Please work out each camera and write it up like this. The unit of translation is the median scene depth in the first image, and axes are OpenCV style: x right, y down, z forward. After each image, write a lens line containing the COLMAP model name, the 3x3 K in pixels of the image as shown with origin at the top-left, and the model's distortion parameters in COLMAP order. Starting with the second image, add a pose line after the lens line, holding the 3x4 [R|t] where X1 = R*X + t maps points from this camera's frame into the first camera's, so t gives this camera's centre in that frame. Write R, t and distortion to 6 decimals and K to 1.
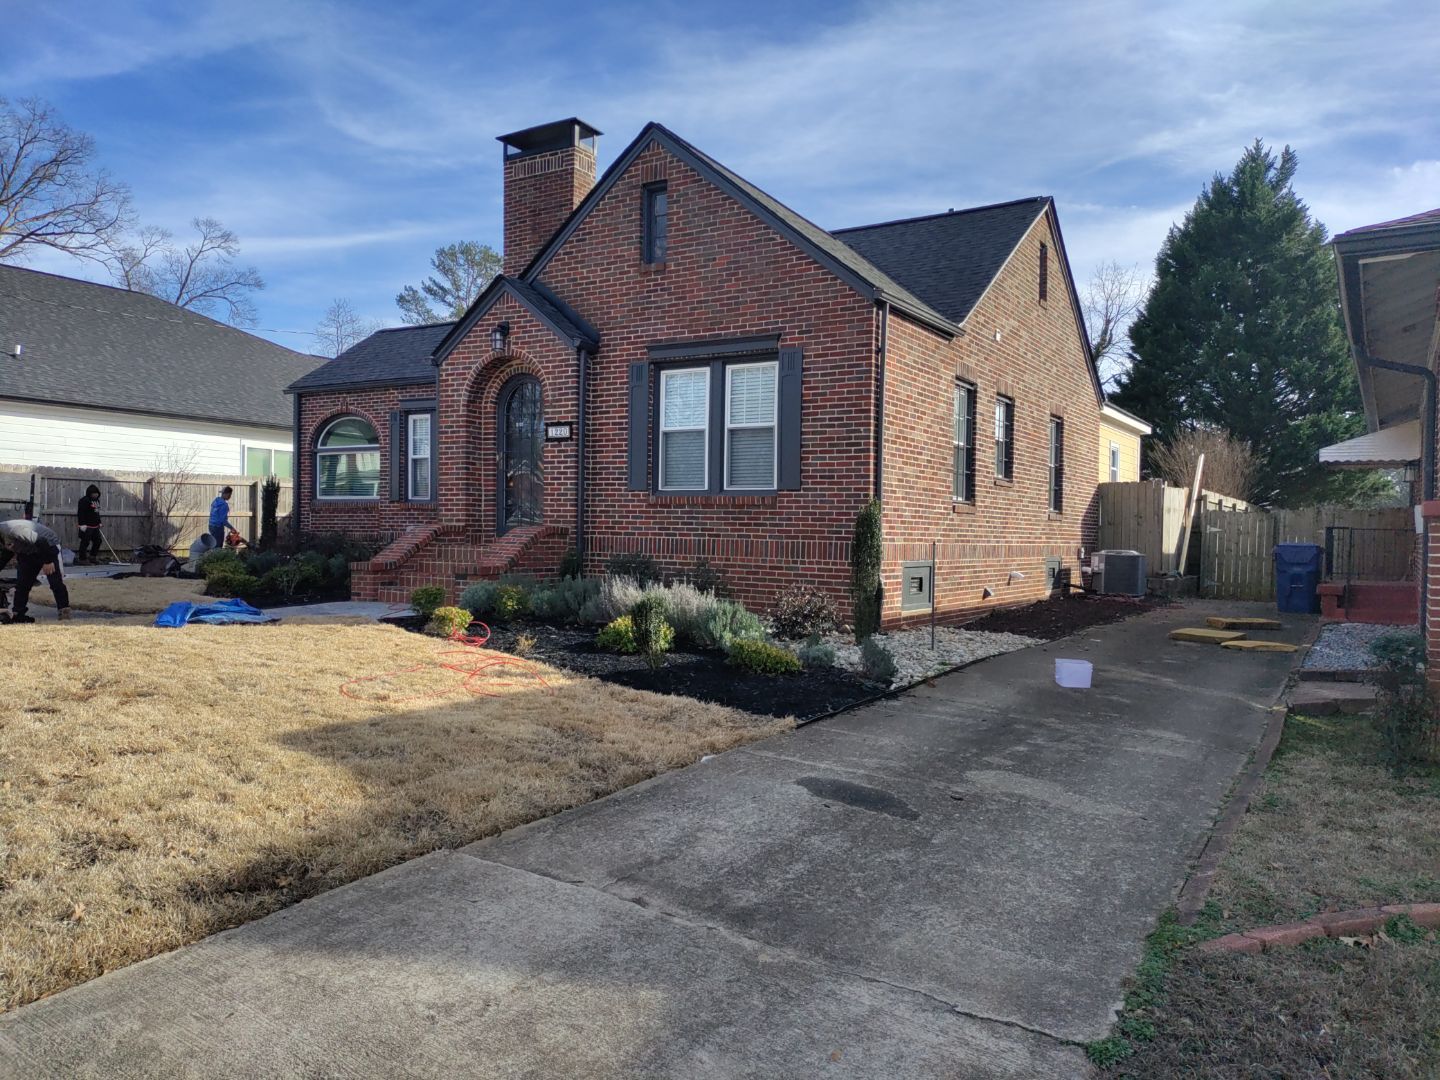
lens RADIAL K [[1037.5, 0, 729.2], [0, 1037.5, 539.5], [0, 0, 1]] dist [0.071053, 0.000021]
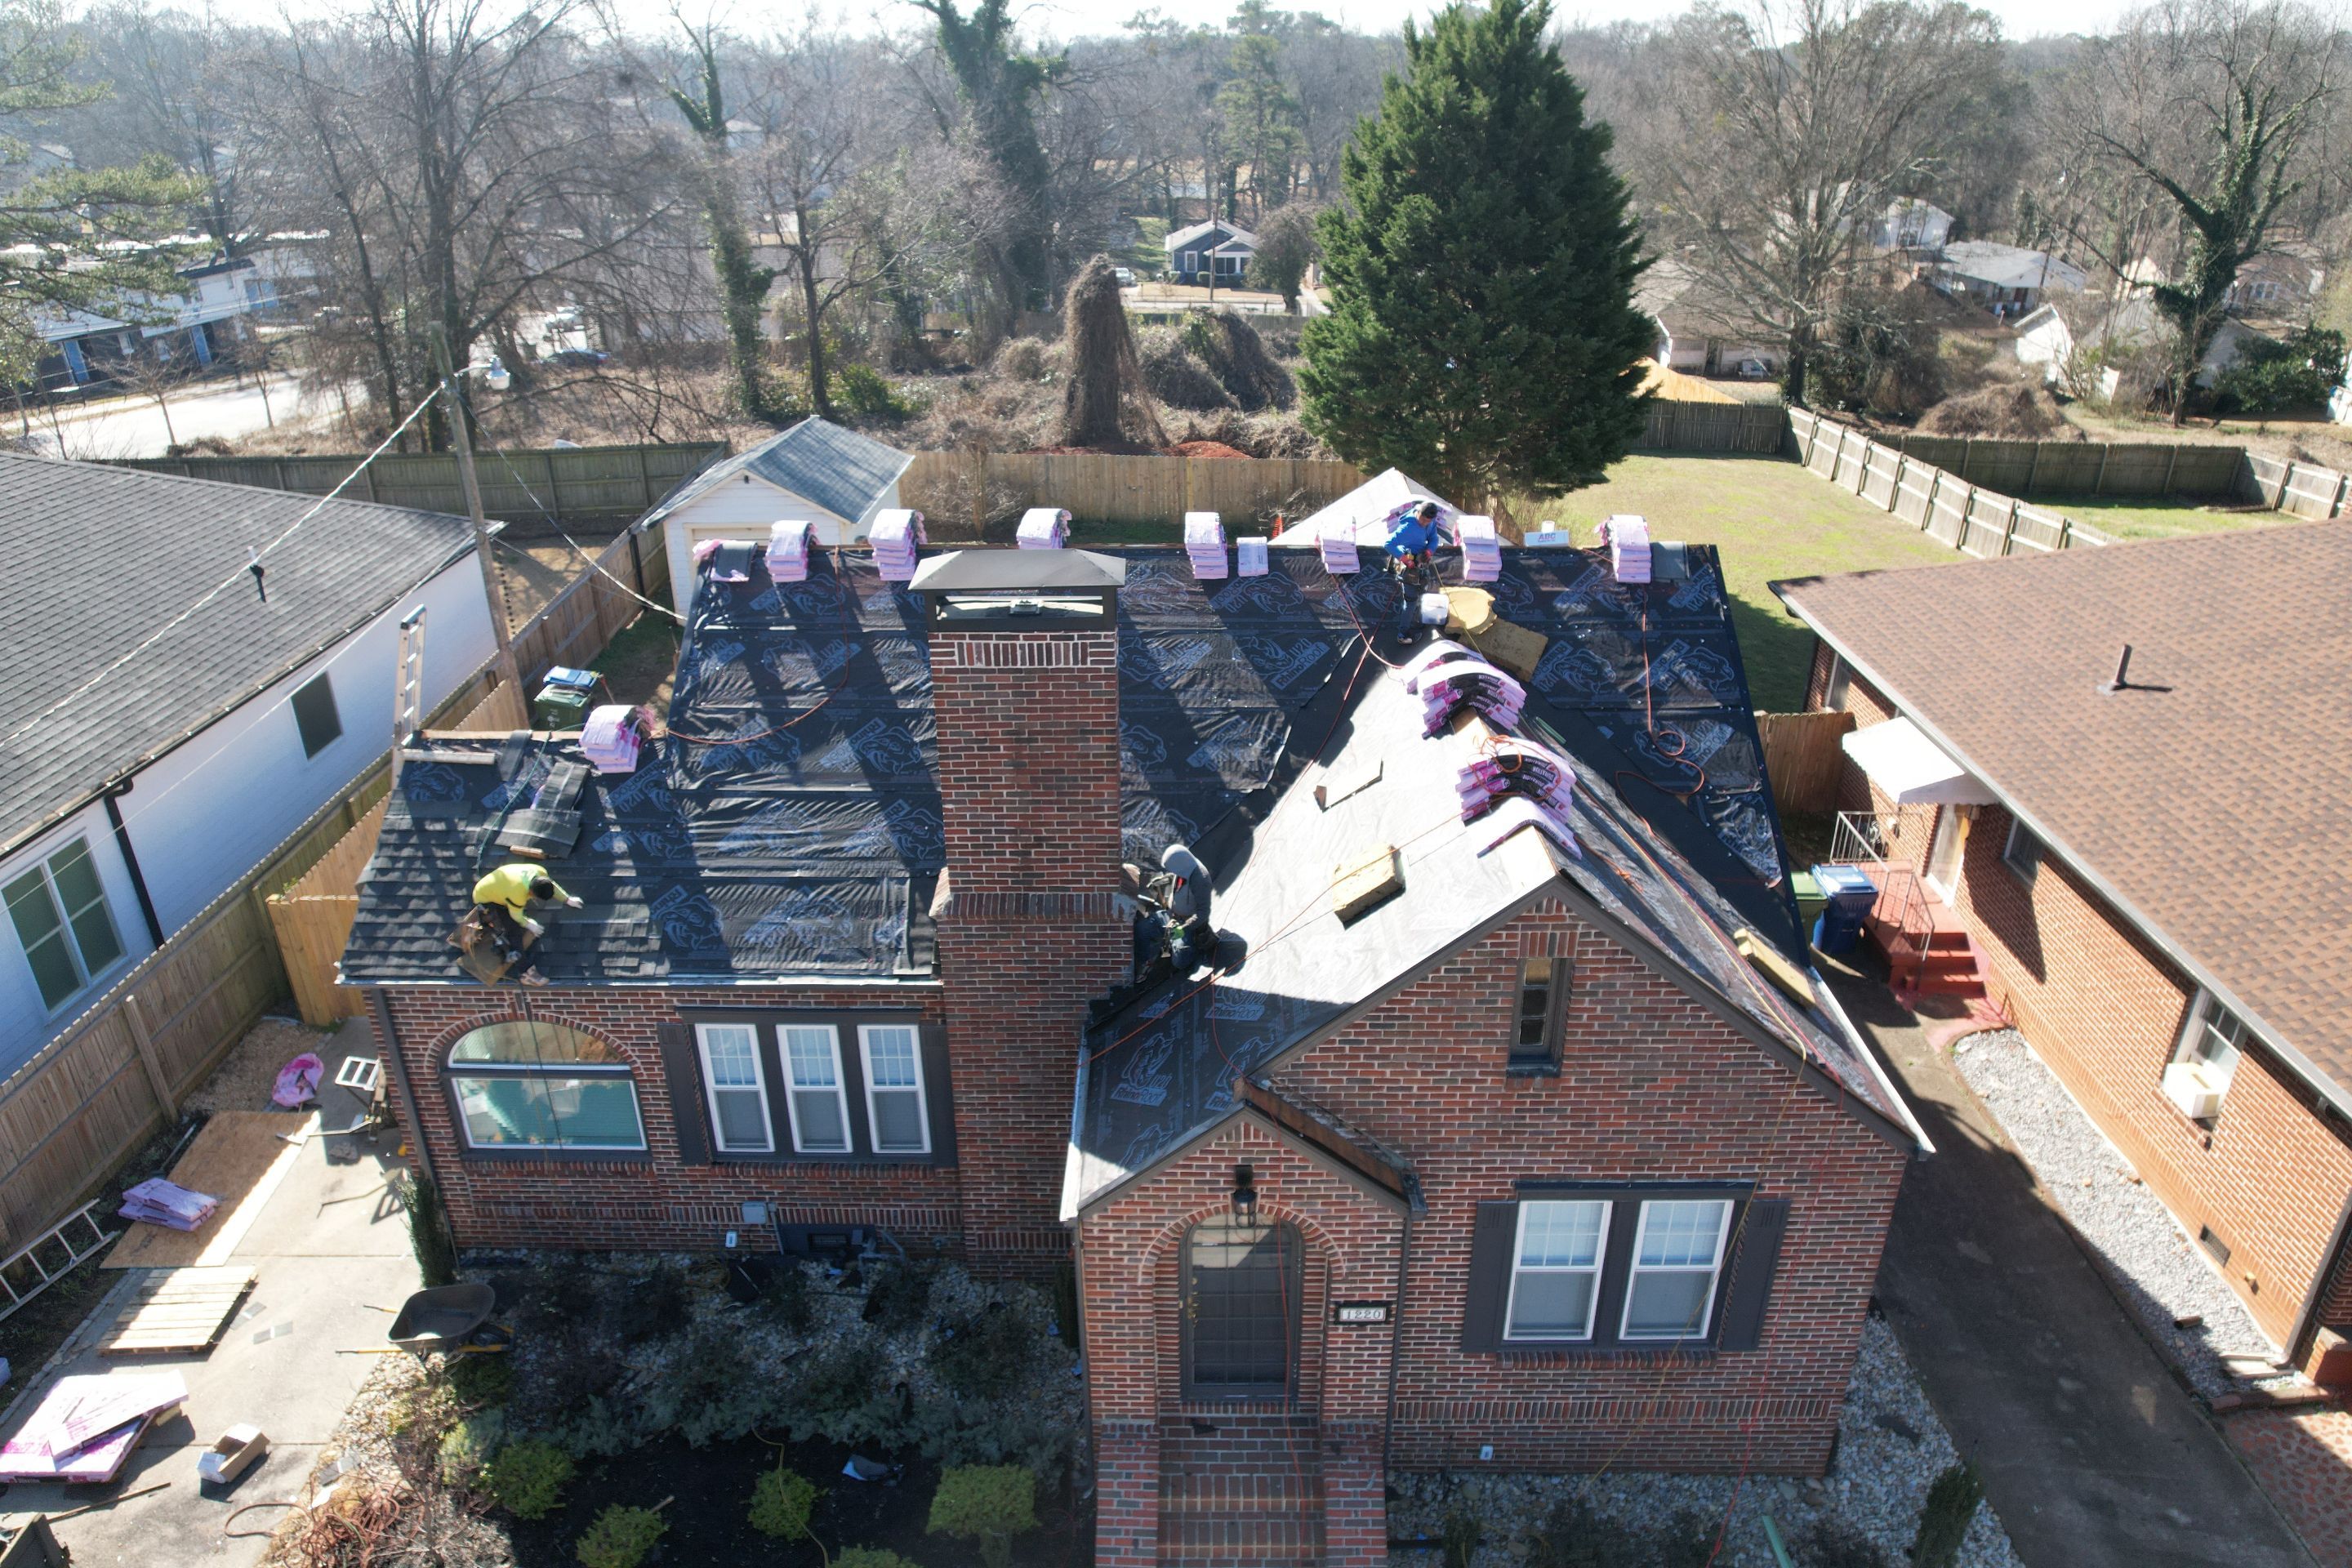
lens RADIAL K [[1499.8, 0, 1175.5], [0, 1499.8, 783.3], [0, 0, 1]] dist [-0.075800, 0.067258]
pose [[0.856713, -0.242245, 0.455367, -0.592019], [0.025588, 0.901723, 0.431557, -0.780891], [-0.515158, -0.358068, 0.778717, 0.494521]]
